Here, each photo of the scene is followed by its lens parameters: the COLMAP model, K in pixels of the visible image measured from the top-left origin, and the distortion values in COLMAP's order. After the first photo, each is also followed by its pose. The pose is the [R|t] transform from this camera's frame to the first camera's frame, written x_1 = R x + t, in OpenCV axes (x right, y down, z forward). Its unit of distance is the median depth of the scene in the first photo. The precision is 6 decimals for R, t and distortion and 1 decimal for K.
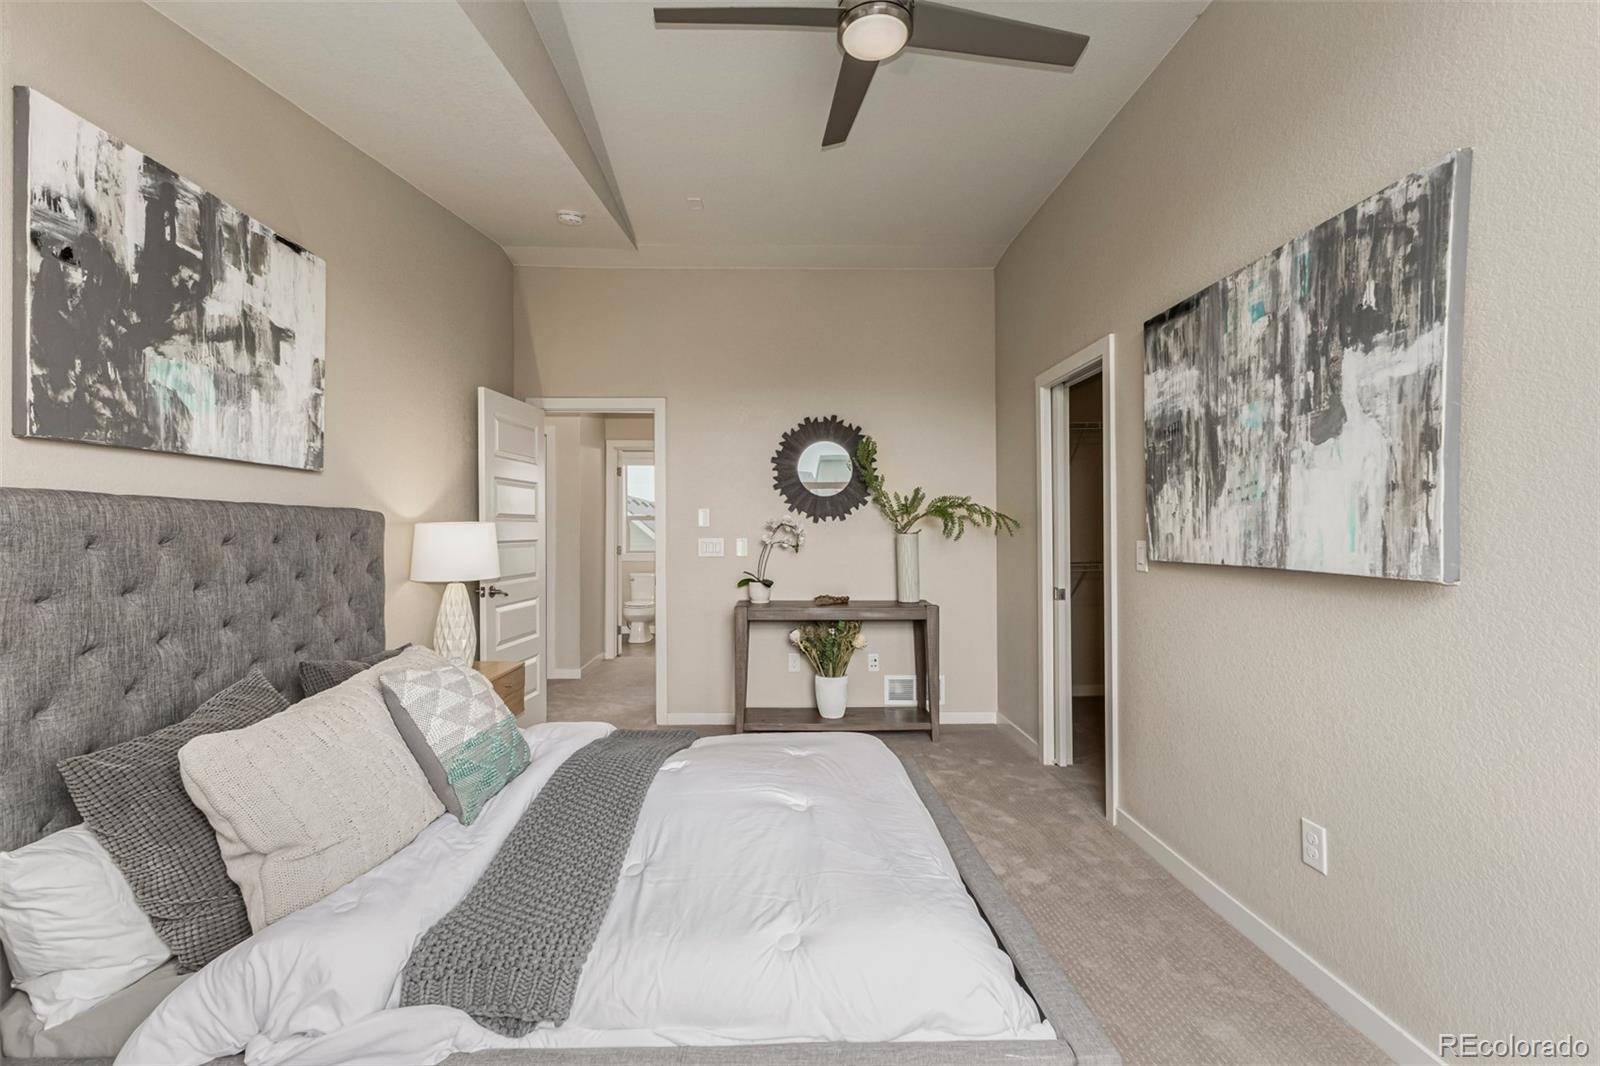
lens RADIAL K [[686.0, 0, 768.8], [0, 686.0, 517.6], [0, 0, 1]] dist [0.010588, -0.003484]
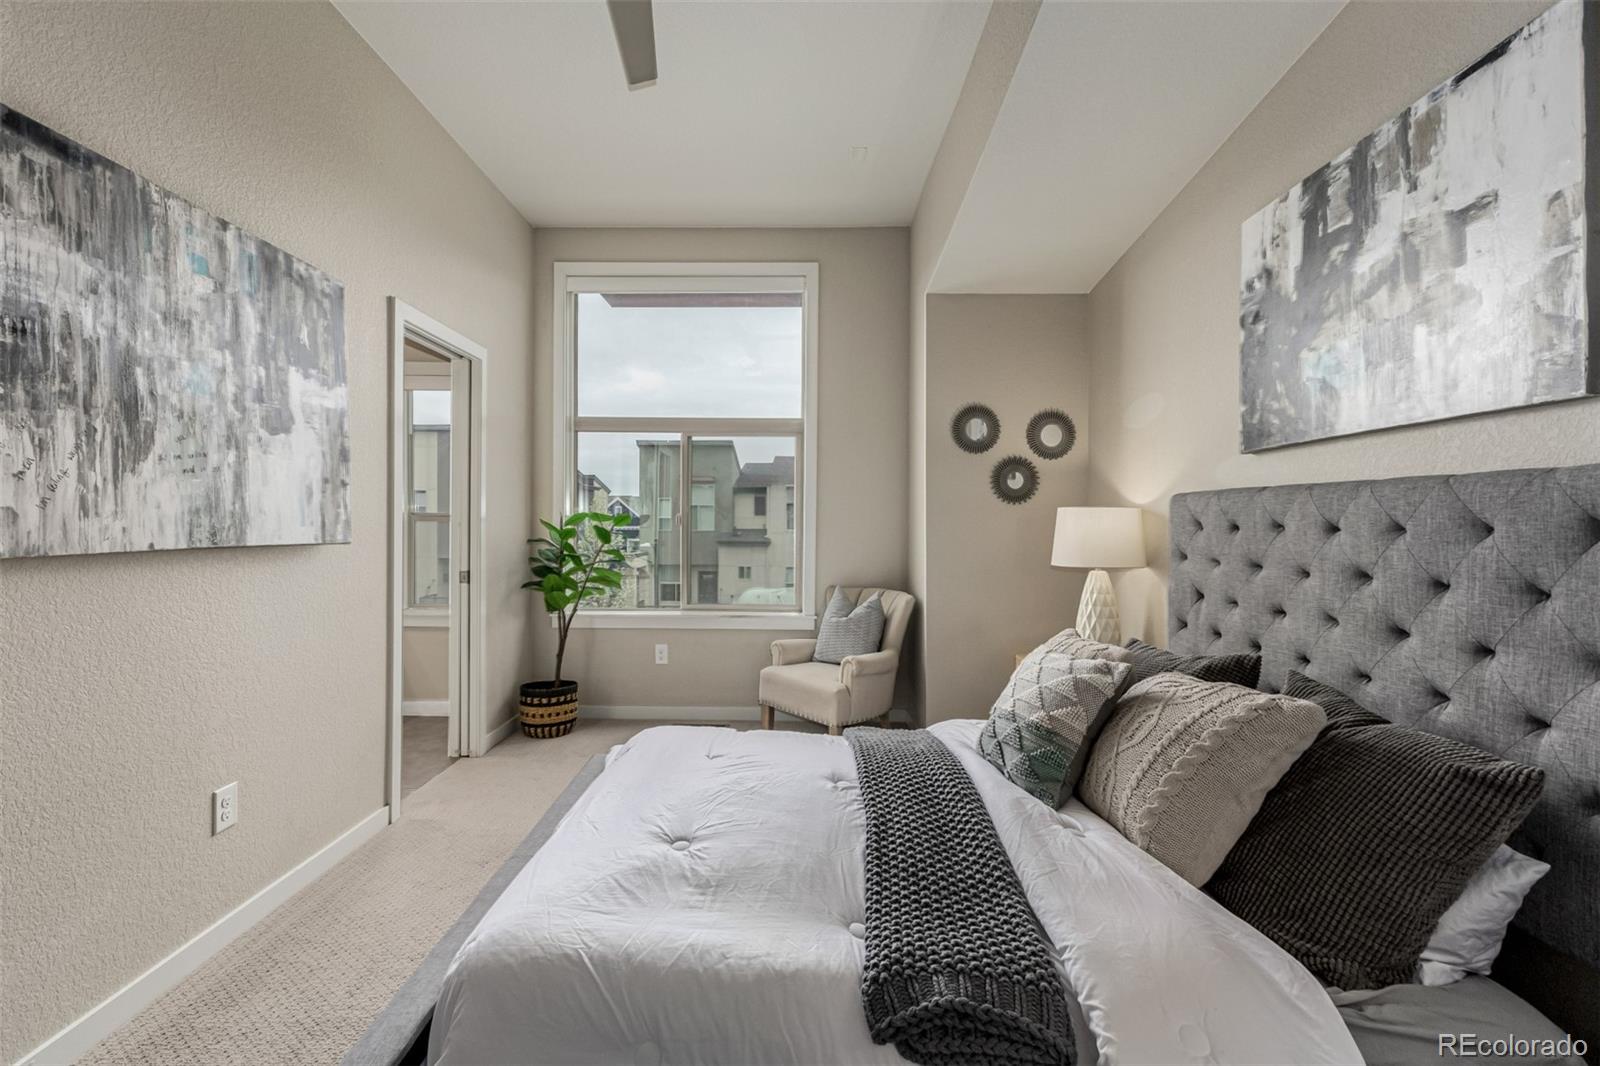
lens RADIAL K [[686.0, 0, 769.4], [0, 686.0, 530.6], [0, 0, 1]] dist [0.010588, -0.003484]
pose [[-0.999124, -0.006640, 0.041314, -0.079521], [-0.006956, 0.999948, -0.007513, 0.052361], [-0.041262, -0.007794, -0.999118, 1.945481]]
